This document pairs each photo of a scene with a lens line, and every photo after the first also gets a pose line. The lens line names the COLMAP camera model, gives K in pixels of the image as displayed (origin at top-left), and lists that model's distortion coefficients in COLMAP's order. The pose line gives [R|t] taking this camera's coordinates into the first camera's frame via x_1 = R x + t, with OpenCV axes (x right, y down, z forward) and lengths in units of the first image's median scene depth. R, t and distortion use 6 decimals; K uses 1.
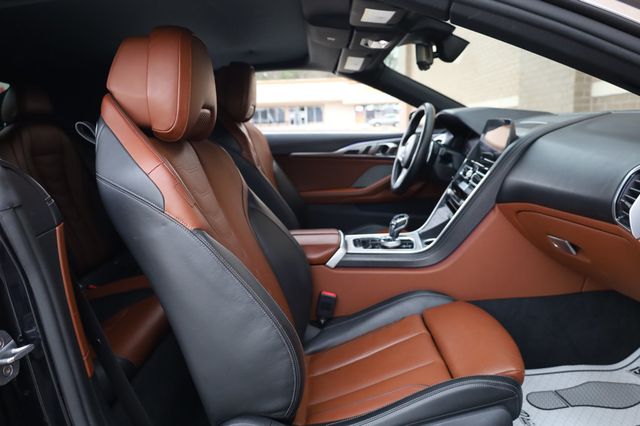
lens RADIAL K [[444.7, 0, 324.7], [0, 444.7, 214.7], [0, 0, 1]] dist [-0.003795, -0.003970]
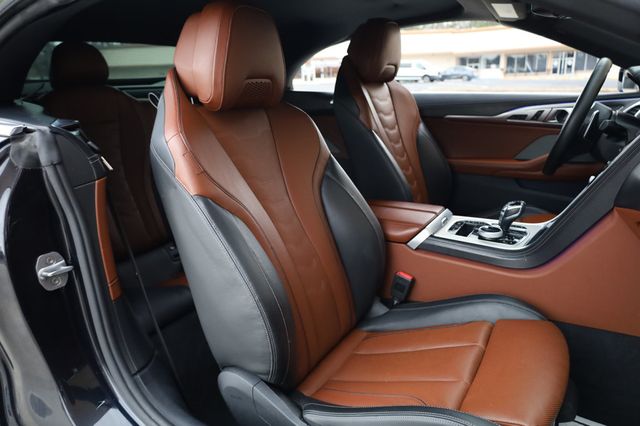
lens RADIAL K [[444.7, 0, 315.8], [0, 444.7, 214.3], [0, 0, 1]] dist [-0.003795, -0.003970]
pose [[0.852085, 0.149980, -0.501454, 0.236357], [-0.096105, 0.986609, 0.131780, -0.042426], [0.514504, -0.064095, 0.855089, 0.090563]]
